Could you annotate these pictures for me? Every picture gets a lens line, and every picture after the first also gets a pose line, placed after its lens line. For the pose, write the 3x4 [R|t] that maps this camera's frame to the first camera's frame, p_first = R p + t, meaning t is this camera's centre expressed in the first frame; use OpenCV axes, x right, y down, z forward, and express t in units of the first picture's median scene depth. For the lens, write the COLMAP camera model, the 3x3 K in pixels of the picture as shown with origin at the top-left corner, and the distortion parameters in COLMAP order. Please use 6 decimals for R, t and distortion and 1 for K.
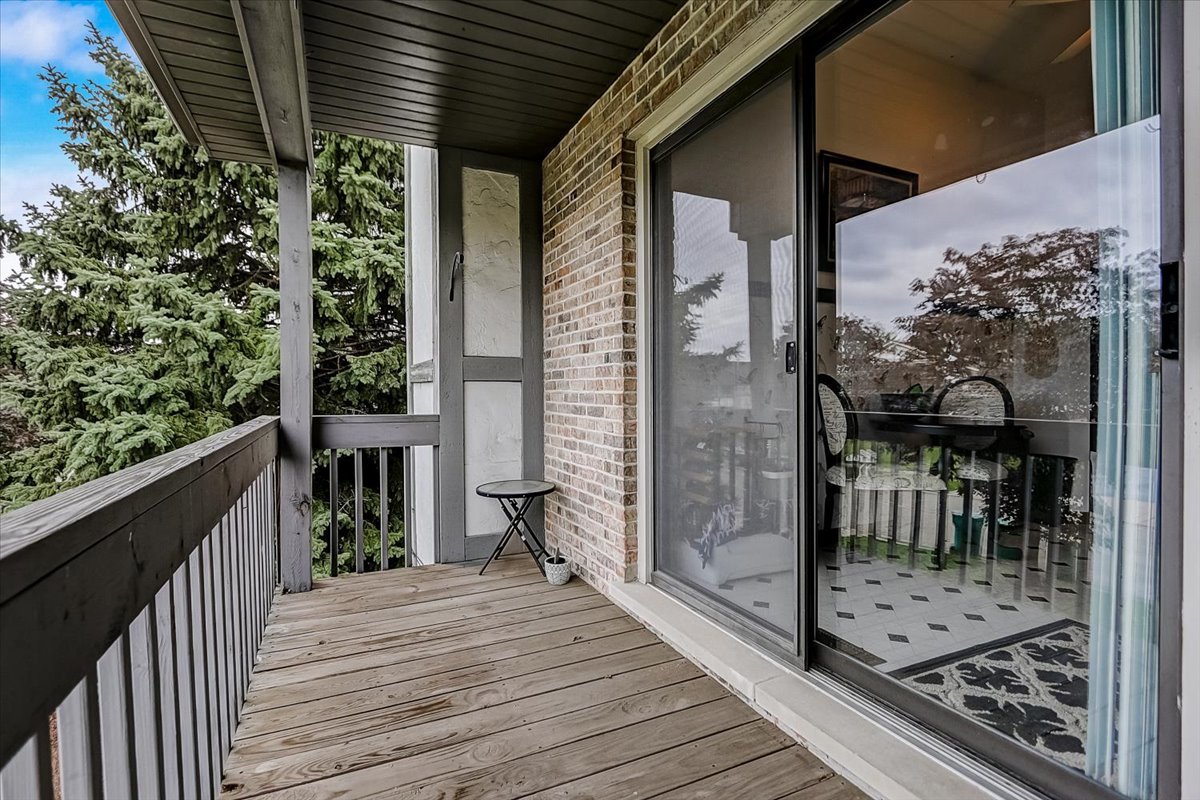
lens RADIAL K [[554.3, 0, 590.3], [0, 554.3, 372.9], [0, 0, 1]] dist [-0.000697, 0.000208]
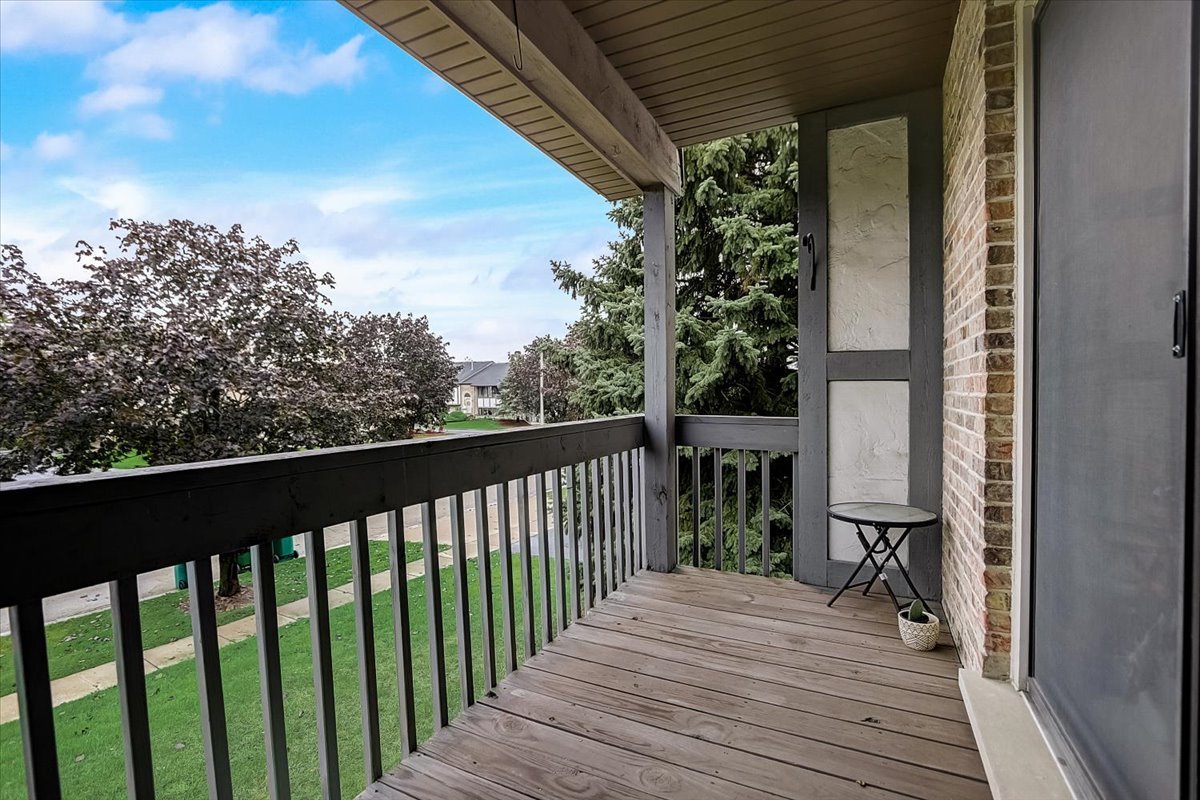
lens RADIAL K [[566.4, 0, 594.8], [0, 566.4, 389.6], [0, 0, 1]] dist [-0.000135, 0.000069]
pose [[0.624516, -0.001023, -0.781011, 0.262479], [0.023972, 0.999553, 0.017860, 0.004504], [0.780644, -0.029876, 0.624261, 0.180444]]
